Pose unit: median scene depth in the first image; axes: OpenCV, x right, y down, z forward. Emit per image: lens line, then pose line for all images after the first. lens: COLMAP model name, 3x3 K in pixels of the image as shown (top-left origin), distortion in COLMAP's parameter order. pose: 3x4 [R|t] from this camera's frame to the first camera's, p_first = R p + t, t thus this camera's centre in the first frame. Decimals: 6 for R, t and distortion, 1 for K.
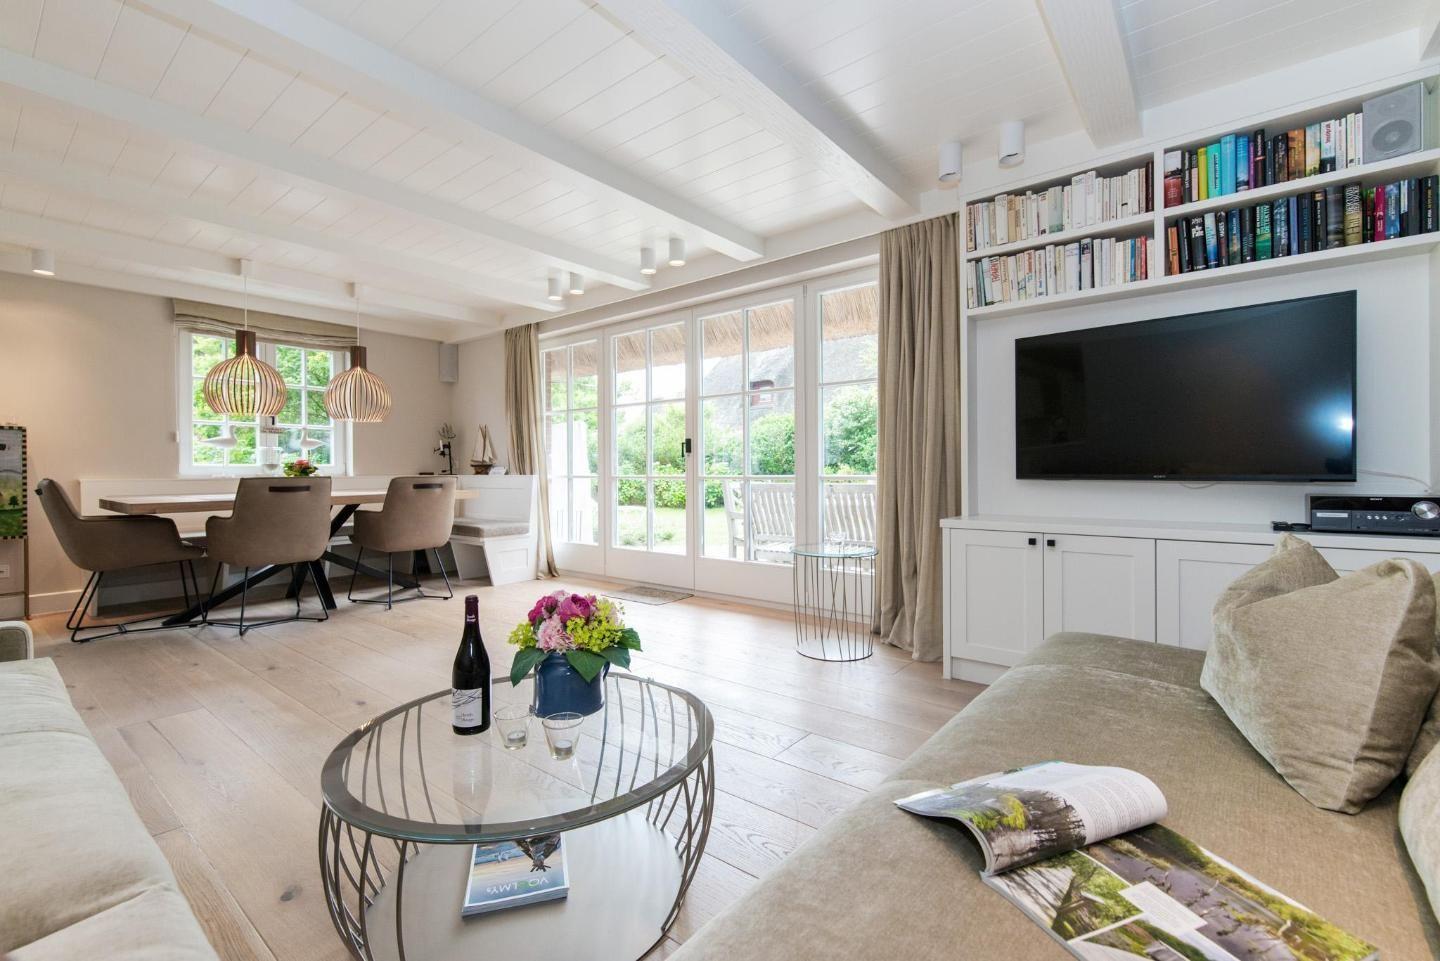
lens RADIAL K [[622.9, 0, 718.1], [0, 622.9, 473.2], [0, 0, 1]] dist [0.003346, 0.000116]
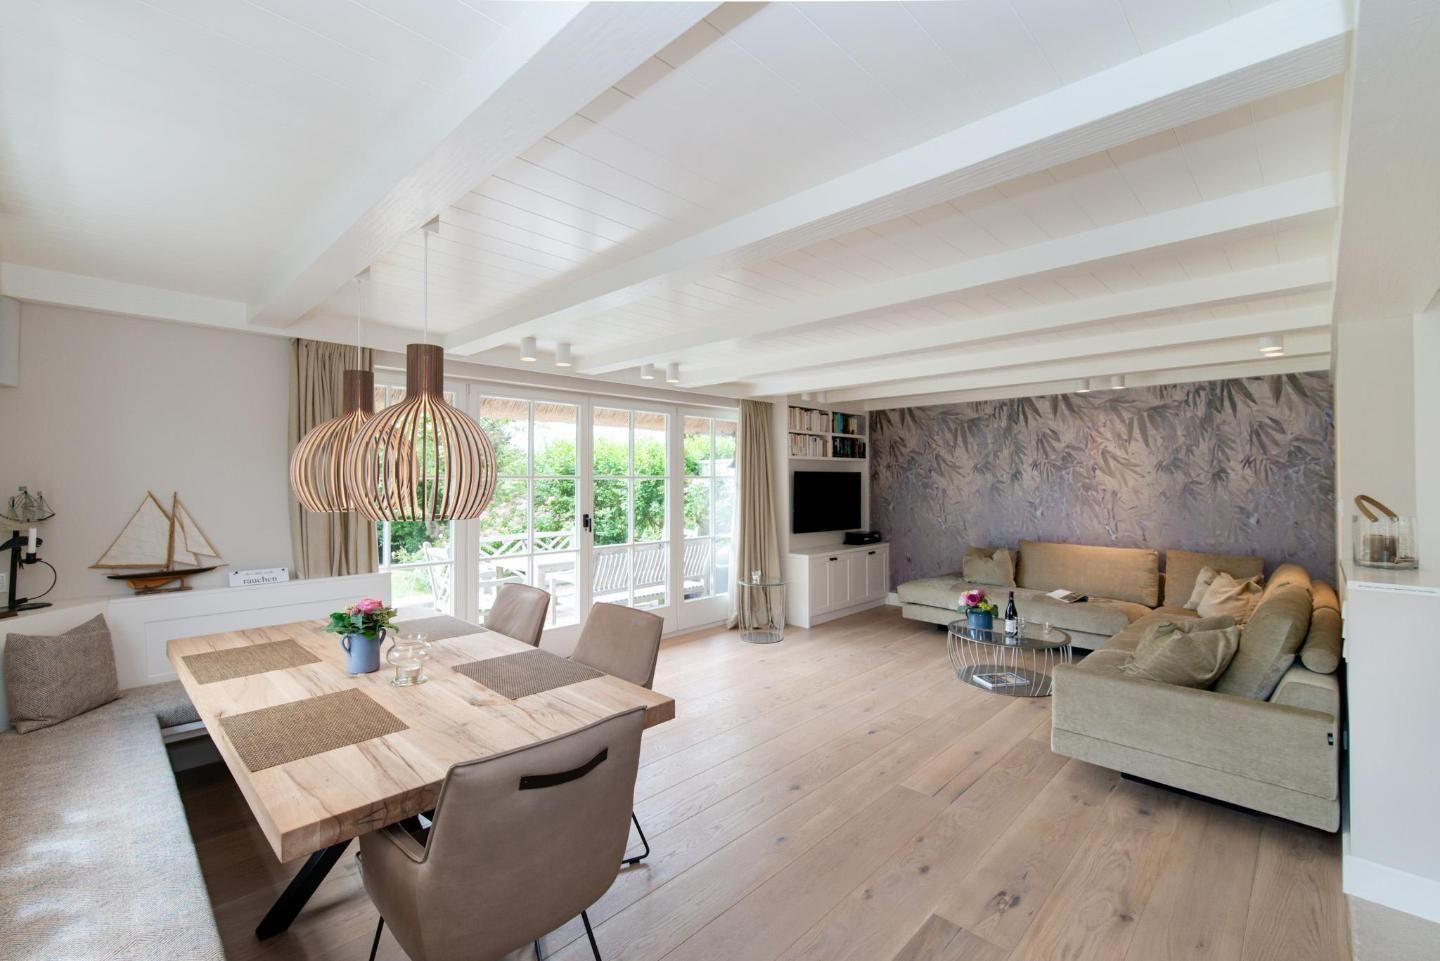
lens RADIAL K [[605.7, 0, 717.7], [0, 605.7, 475.9], [0, 0, 1]] dist [0.001439, 0.000096]
pose [[0.095592, 0.011034, 0.995359, -1.922822], [0.000345, 0.999938, -0.011118, -0.198371], [-0.995421, 0.001406, 0.095582, 1.206458]]
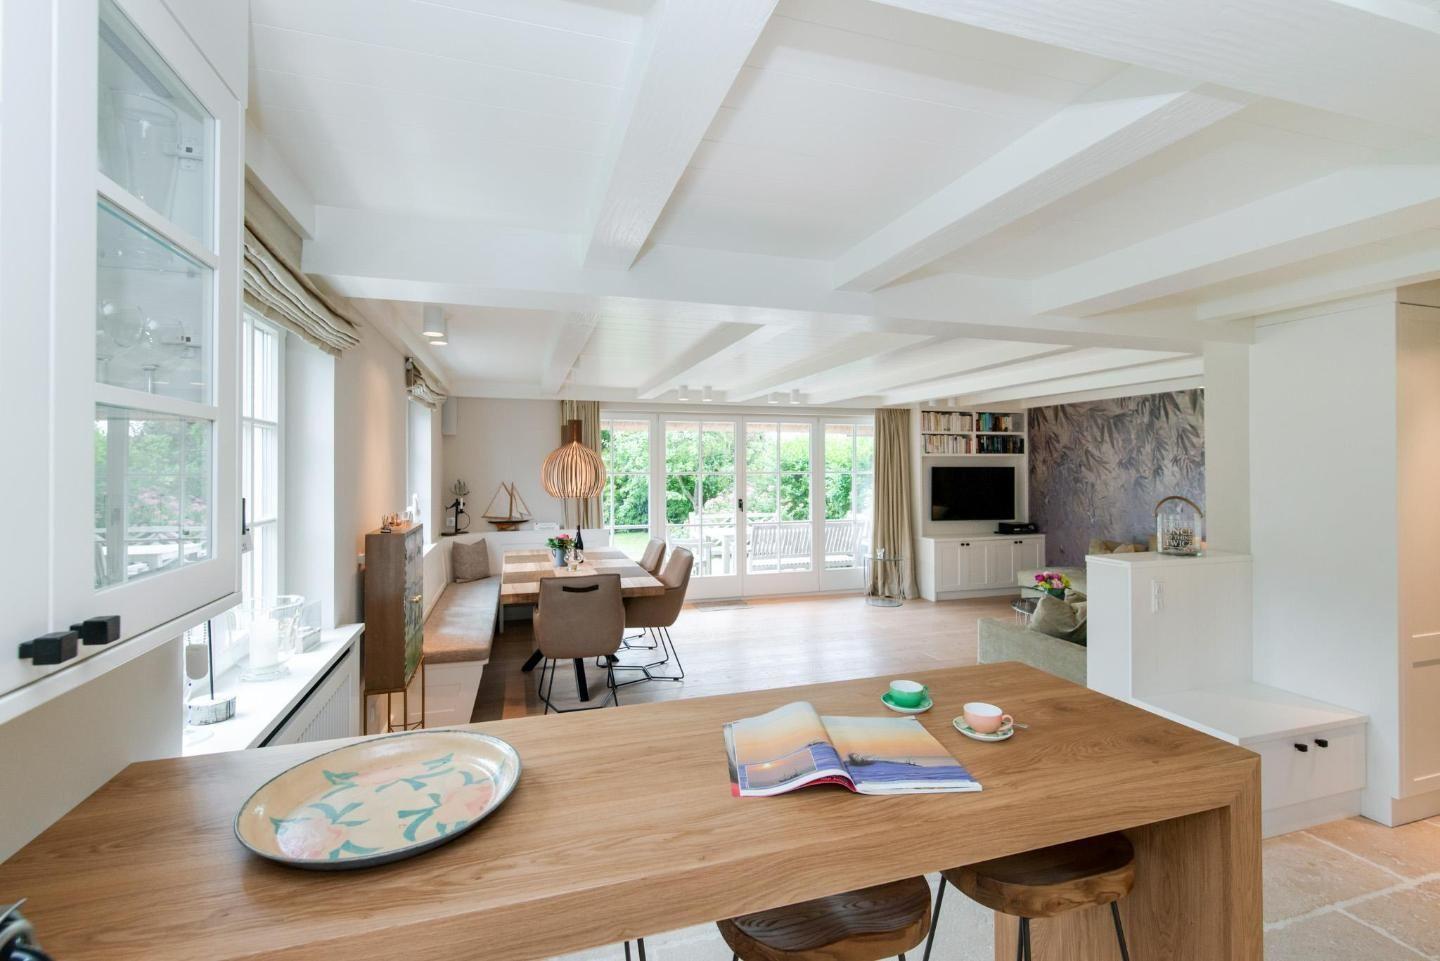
lens RADIAL K [[622.9, 0, 718.1], [0, 622.9, 473.2], [0, 0, 1]] dist [0.003346, 0.000116]
pose [[0.560306, -0.004396, 0.828274, -2.429205], [-0.000560, 0.999984, 0.005686, -0.230568], [-0.828285, -0.003650, 0.560295, 0.327010]]
